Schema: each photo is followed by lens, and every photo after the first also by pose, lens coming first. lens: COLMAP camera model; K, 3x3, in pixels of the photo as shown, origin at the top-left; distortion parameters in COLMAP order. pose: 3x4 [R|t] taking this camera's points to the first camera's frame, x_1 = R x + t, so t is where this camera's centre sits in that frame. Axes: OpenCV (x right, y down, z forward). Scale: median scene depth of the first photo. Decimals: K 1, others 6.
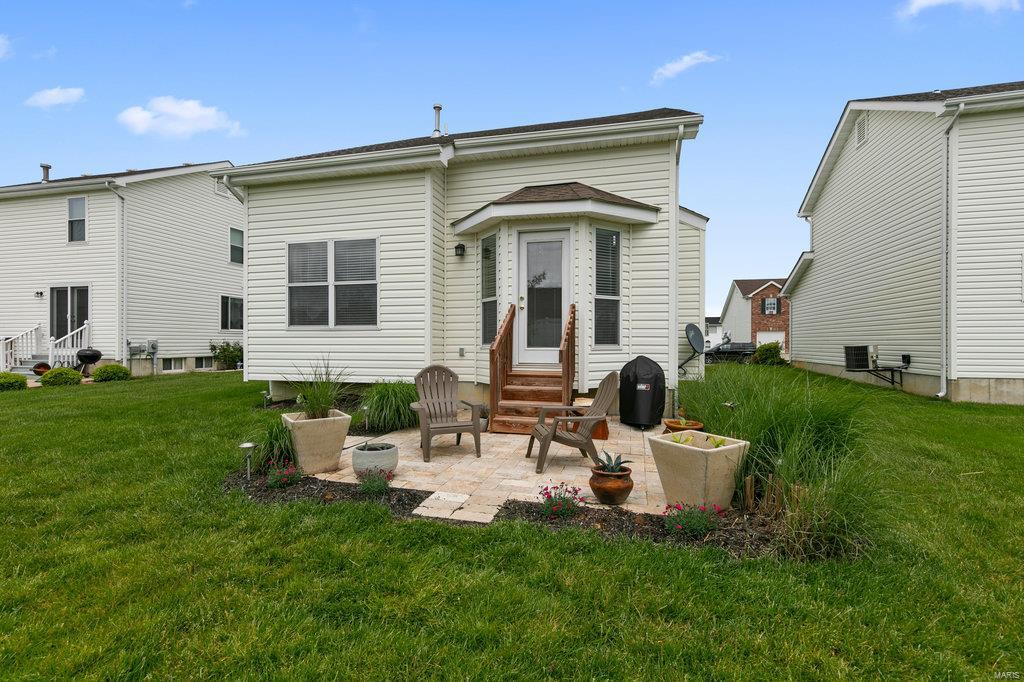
lens RADIAL K [[462.6, 0, 512.0], [0, 462.6, 341.0], [0, 0, 1]] dist [0.002704, 0.000121]
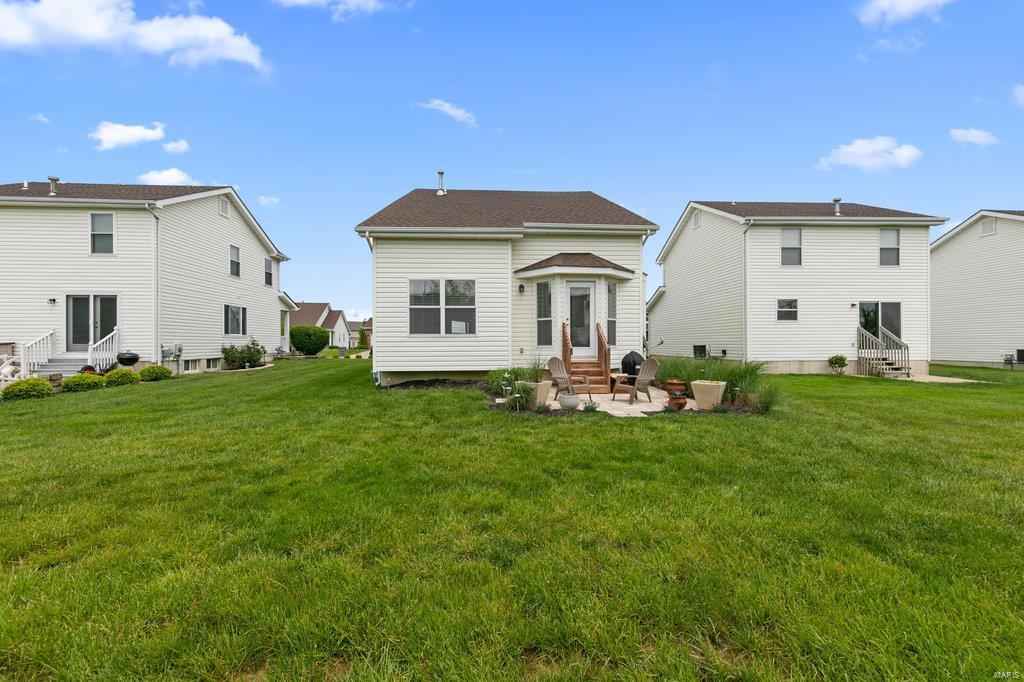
lens RADIAL K [[402.5, 0, 510.4], [0, 402.5, 341.1], [0, 0, 1]] dist [0.005368, -0.000269]
pose [[0.953826, -0.003849, 0.300335, -0.552449], [0.004635, 0.999987, -0.001904, -0.006235], [-0.300324, 0.003208, 0.953832, -0.333424]]
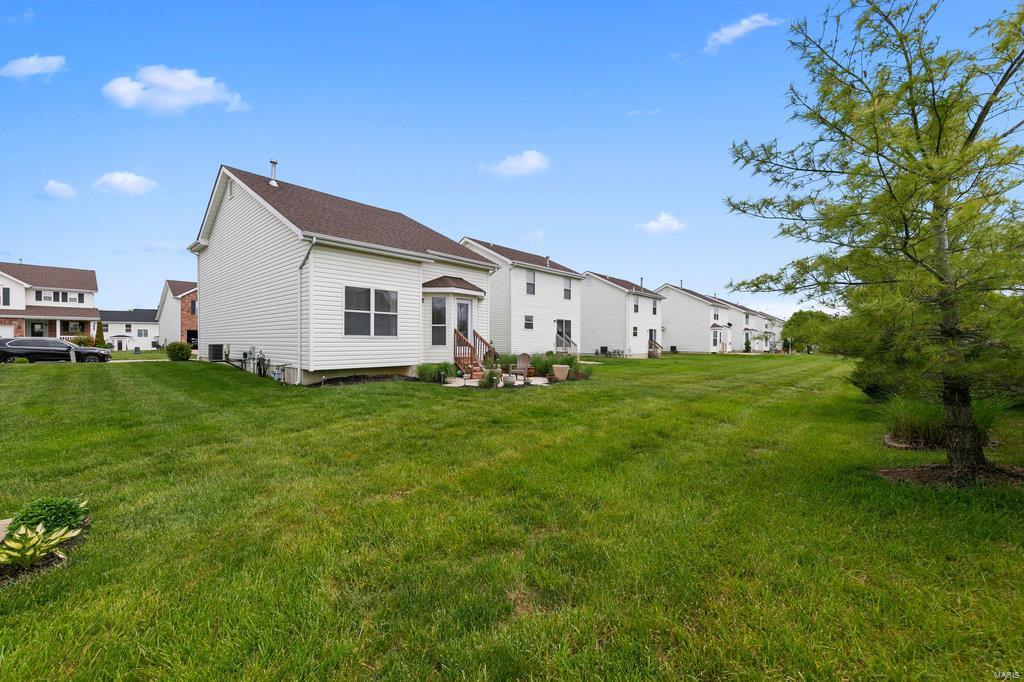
lens RADIAL K [[400.2, 0, 510.0], [0, 400.2, 344.9], [0, 0, 1]] dist [0.006319, -0.000422]
pose [[0.467107, -0.009346, 0.884151, -1.444922], [-0.003071, 0.999921, 0.012192, -0.017475], [-0.884195, -0.008410, 0.467041, -0.186513]]
